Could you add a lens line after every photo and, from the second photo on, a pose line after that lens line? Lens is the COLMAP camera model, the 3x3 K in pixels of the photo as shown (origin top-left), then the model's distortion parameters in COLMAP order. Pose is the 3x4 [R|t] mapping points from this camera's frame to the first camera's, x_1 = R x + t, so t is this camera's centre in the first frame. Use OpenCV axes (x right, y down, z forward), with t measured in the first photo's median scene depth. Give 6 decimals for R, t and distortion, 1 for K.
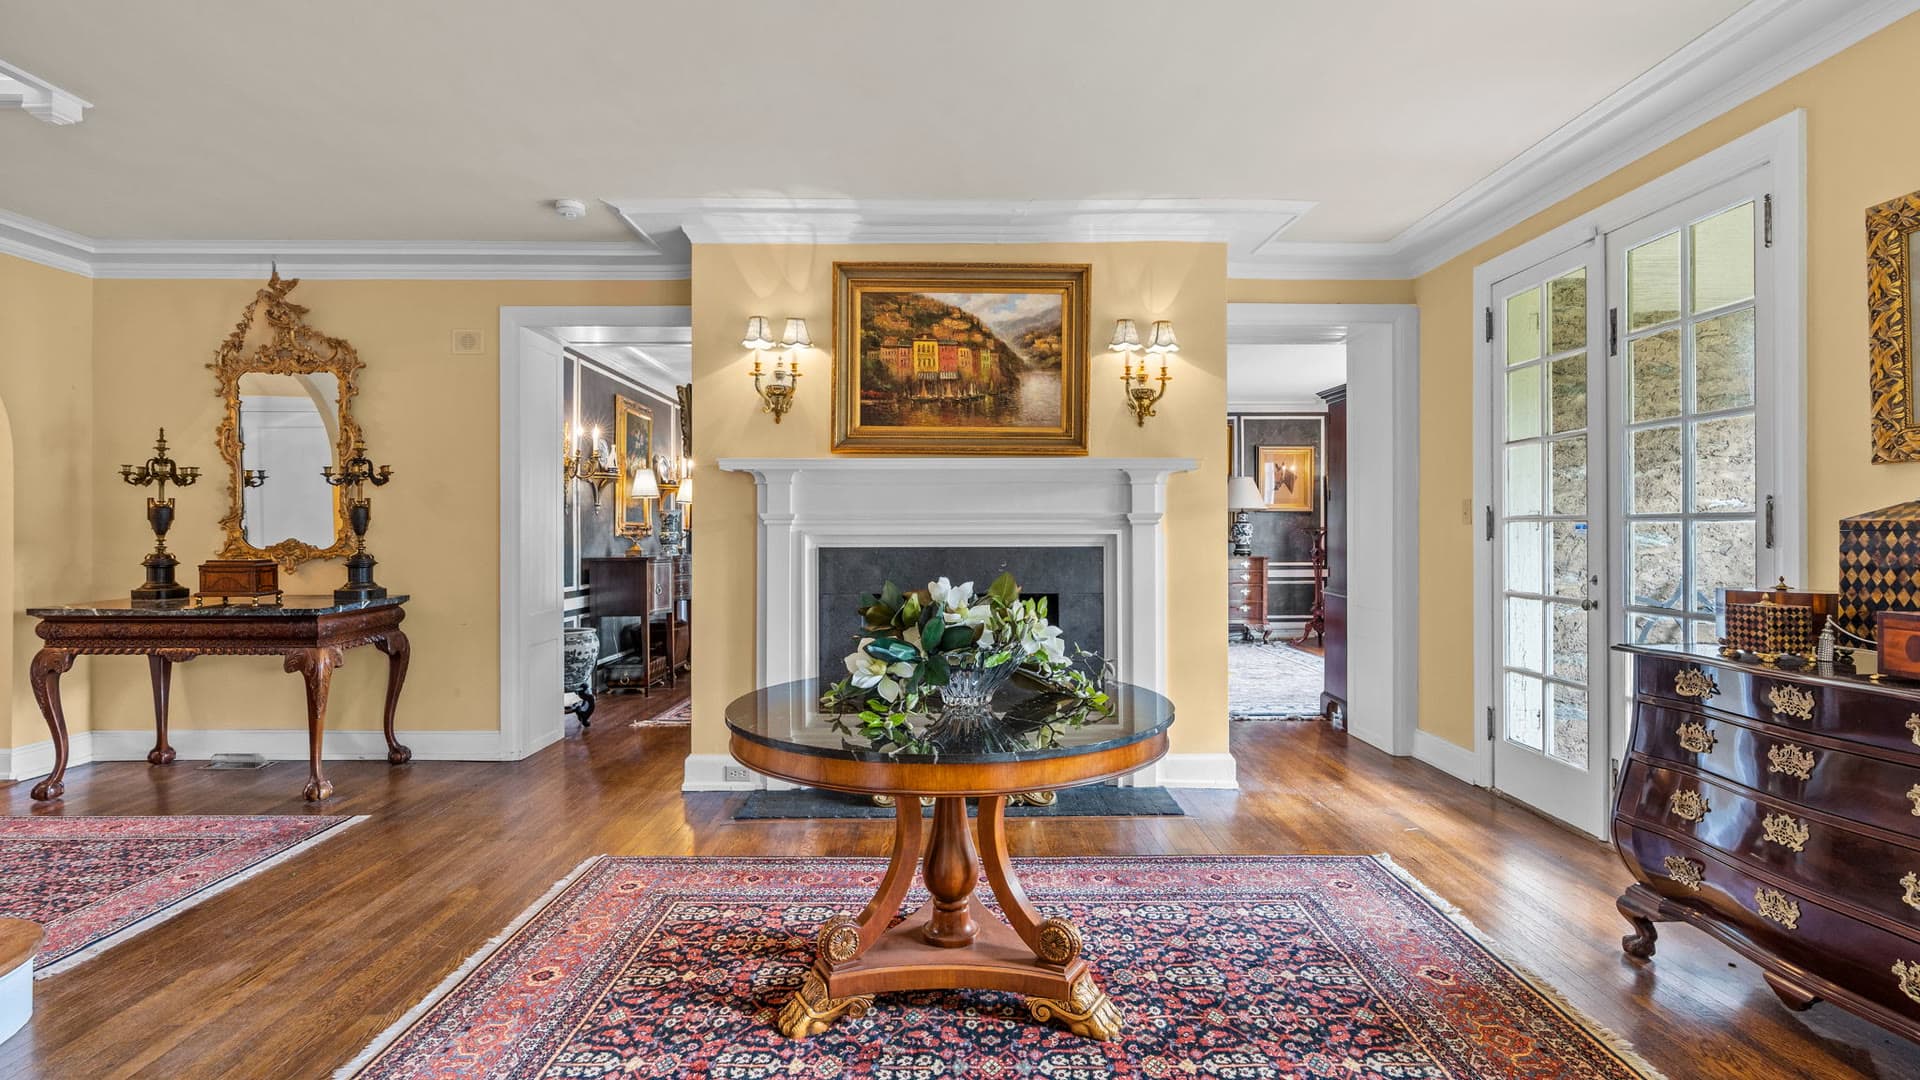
lens RADIAL K [[875.6, 0, 960.8], [0, 875.6, 531.9], [0, 0, 1]] dist [-0.008623, 0.000552]
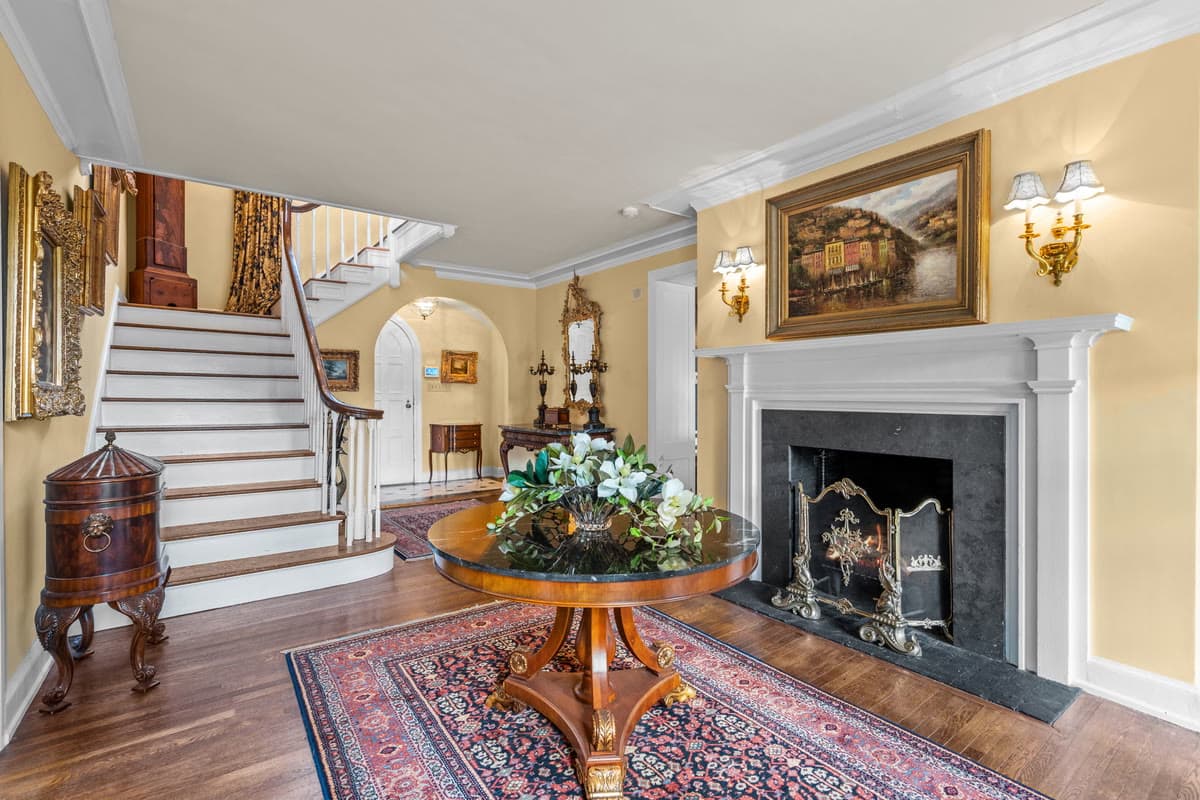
lens RADIAL K [[547.9, 0, 600.0], [0, 547.9, 400.0], [0, 0, 1]] dist [-0.002934, 0.000286]
pose [[0.592599, 0.012925, -0.805394, 0.385434], [-0.003771, 0.999905, 0.013273, -0.007246], [0.805489, -0.004829, 0.592591, 0.281309]]
